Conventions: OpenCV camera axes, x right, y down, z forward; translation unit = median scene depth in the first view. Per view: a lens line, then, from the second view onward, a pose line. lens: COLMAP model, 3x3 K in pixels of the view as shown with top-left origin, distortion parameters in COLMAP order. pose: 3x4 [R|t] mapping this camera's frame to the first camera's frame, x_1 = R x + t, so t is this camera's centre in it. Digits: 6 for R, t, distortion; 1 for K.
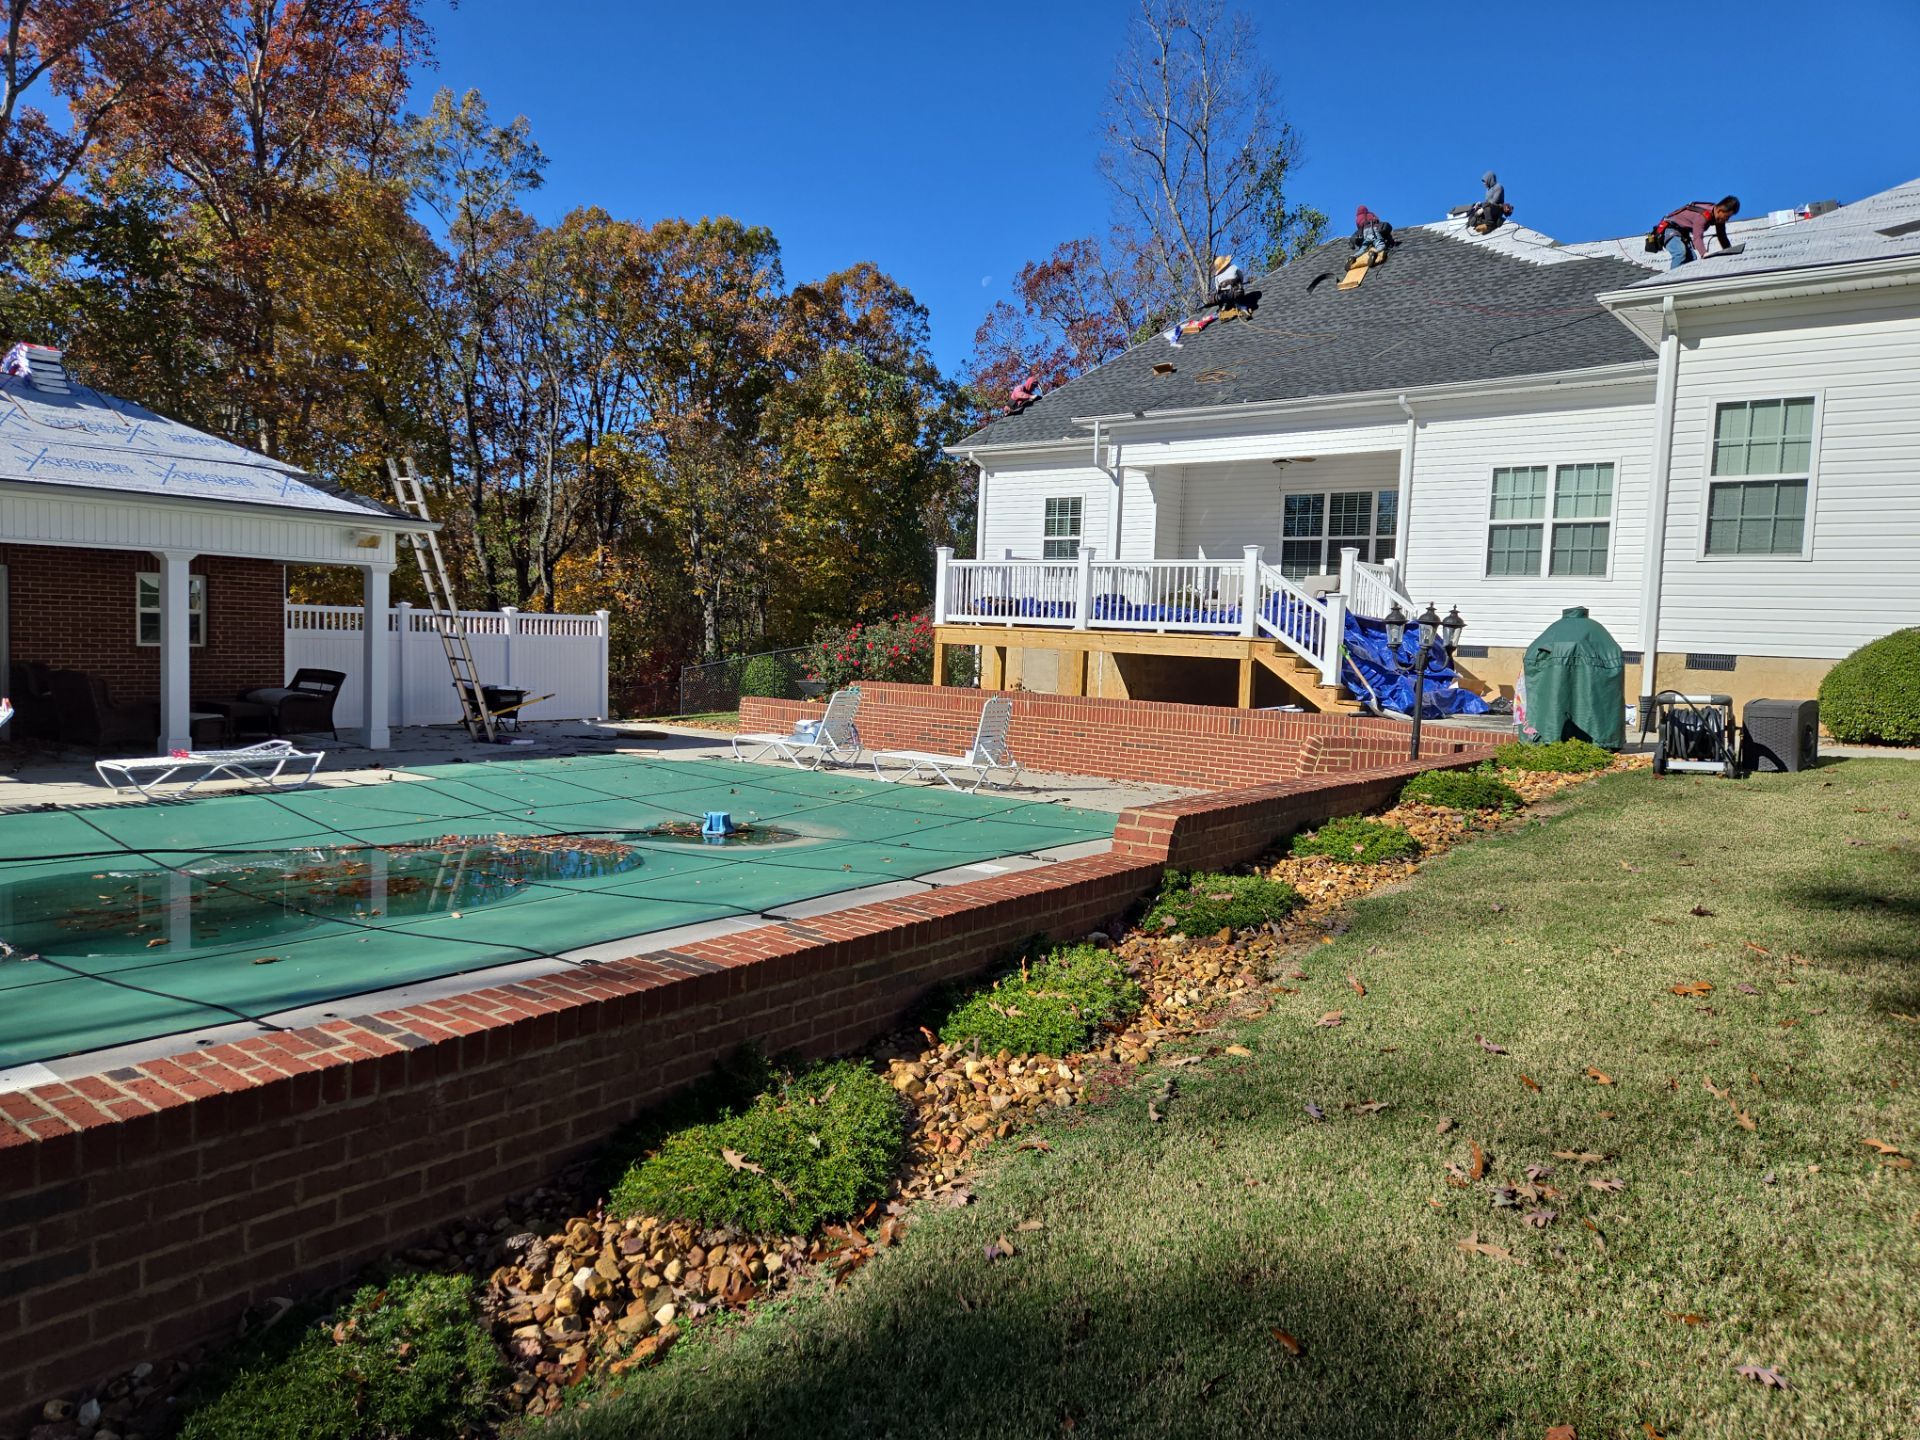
lens RADIAL K [[1280.7, 0, 959.5], [0, 1280.7, 726.1], [0, 0, 1]] dist [0.077846, -0.072074]
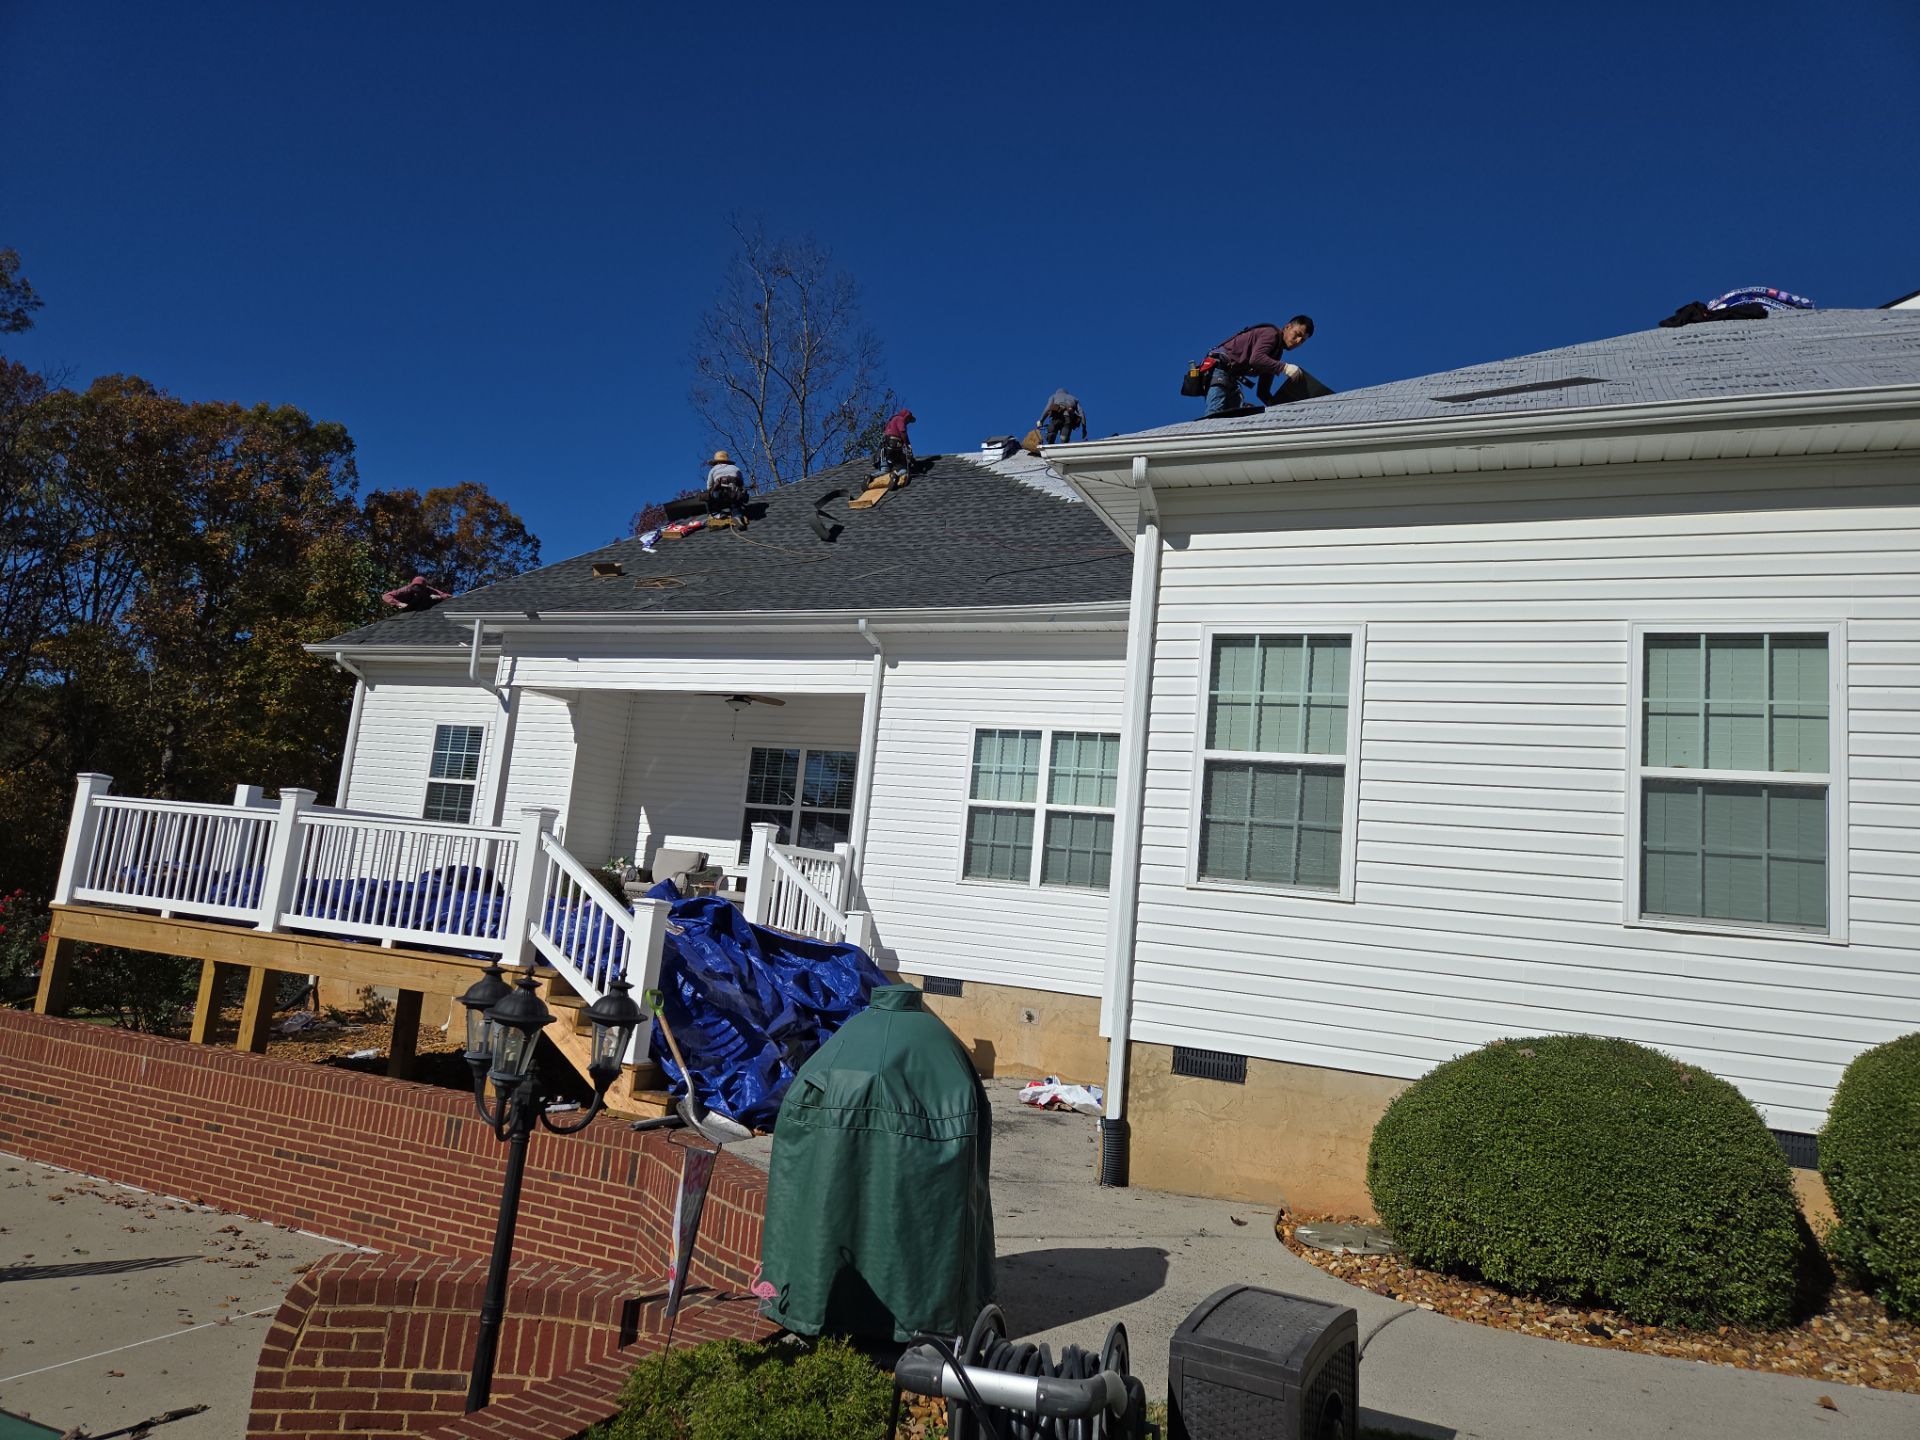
lens RADIAL K [[1263.3, 0, 960.0], [0, 1263.3, 720.0], [0, 0, 1]] dist [0.082343, -0.066974]
pose [[0.965444, 0.092283, 0.243725, 0.239125], [-0.039473, 0.976197, -0.213261, -0.055476], [-0.257604, 0.196271, 0.946107, 0.349472]]
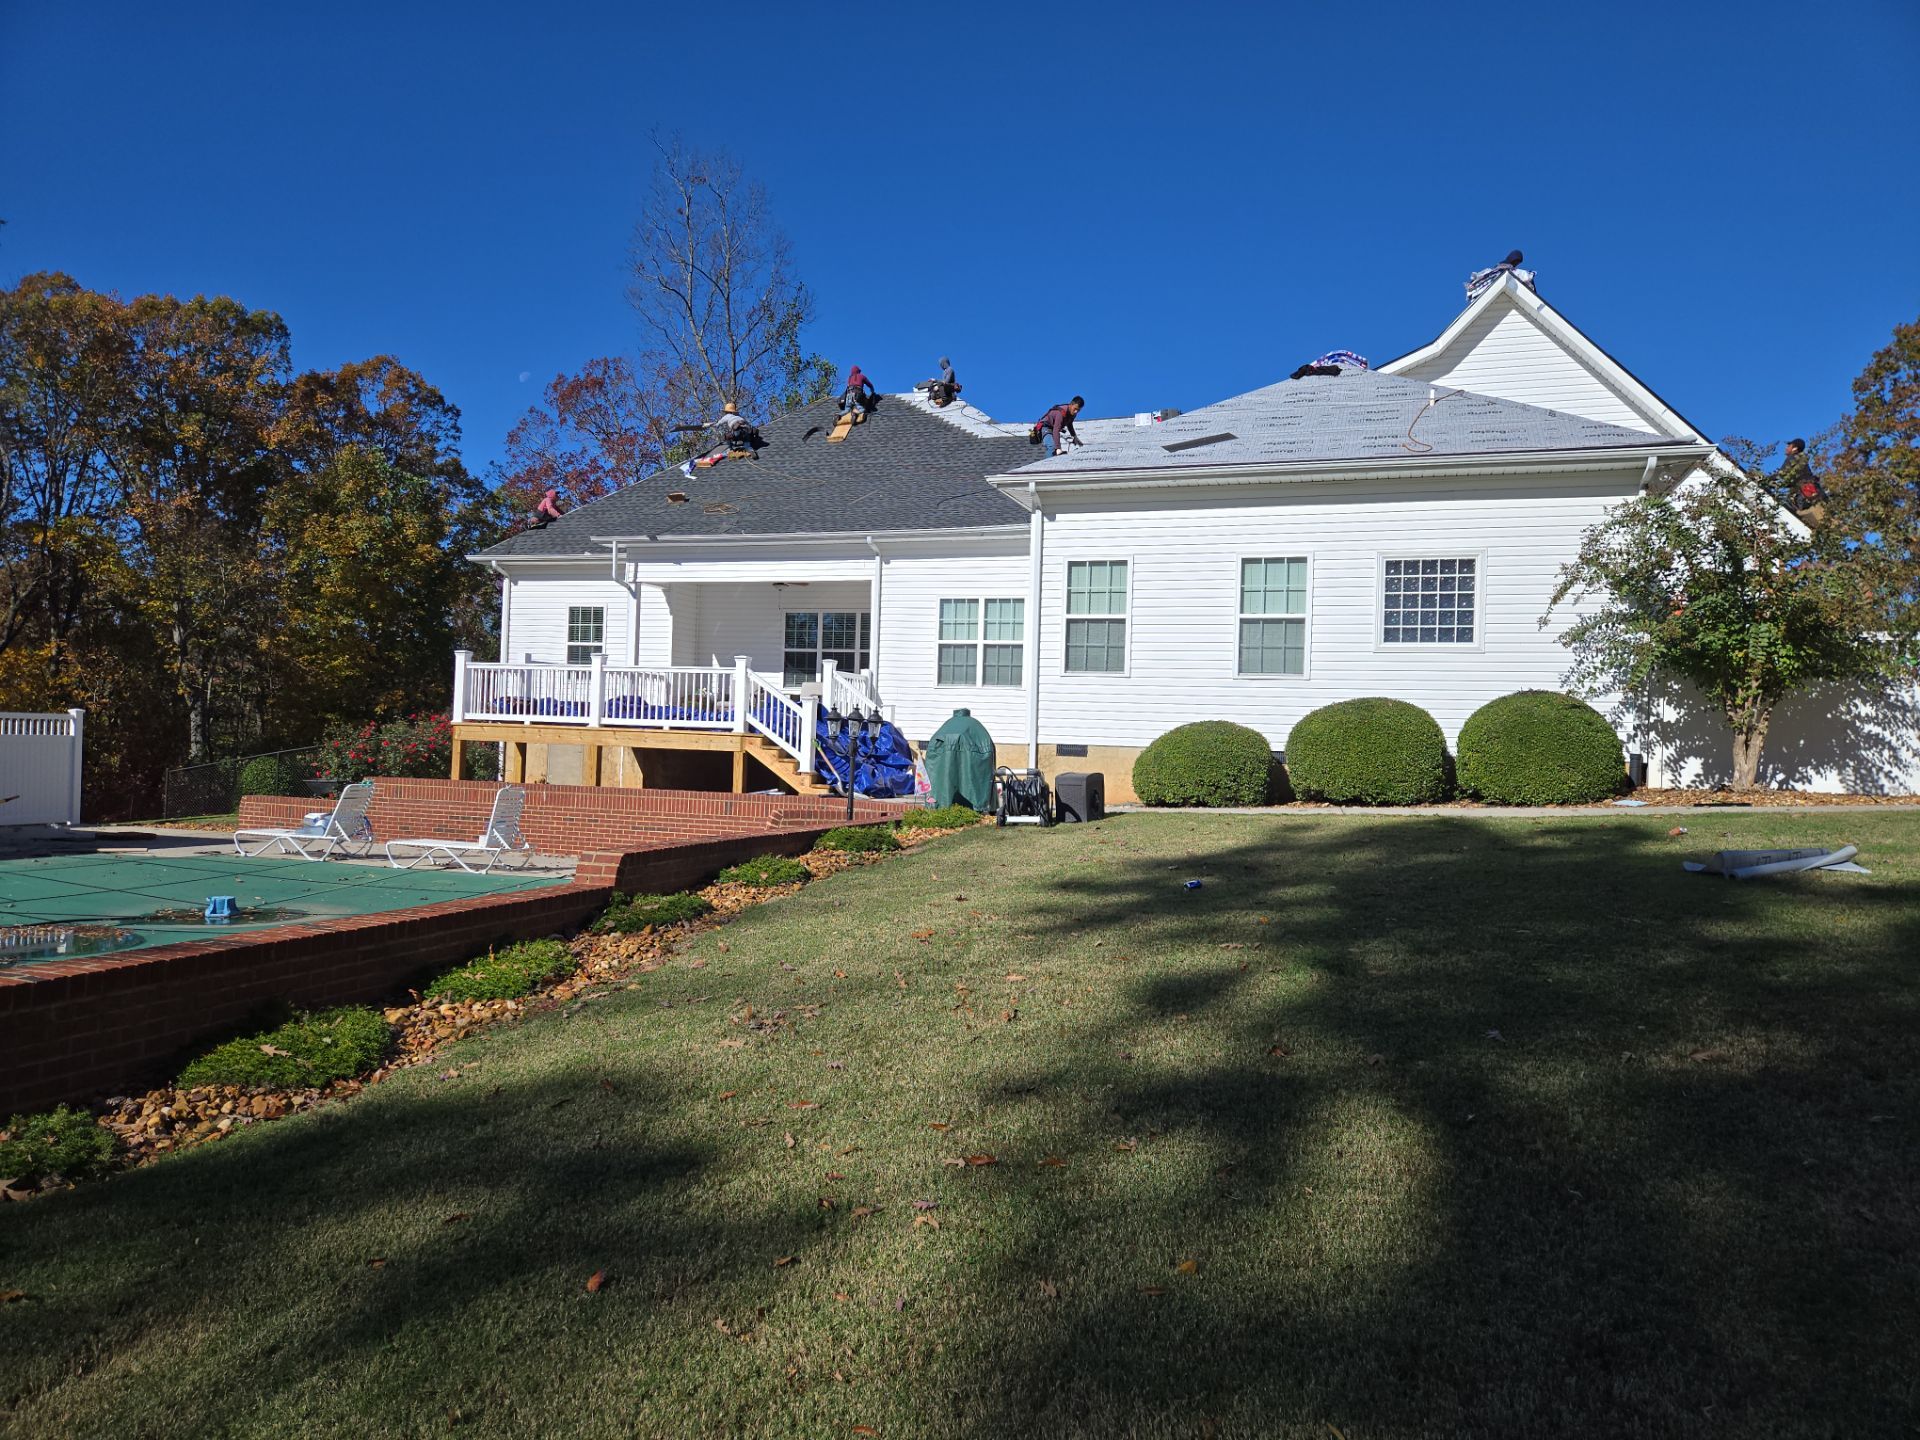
lens RADIAL K [[1280.7, 0, 959.5], [0, 1280.7, 726.1], [0, 0, 1]] dist [0.077846, -0.072074]
pose [[0.941709, -0.000262, 0.336428, 0.015965], [0.027459, 0.996723, -0.076086, 0.017621], [-0.335306, 0.080889, 0.938630, -0.155014]]
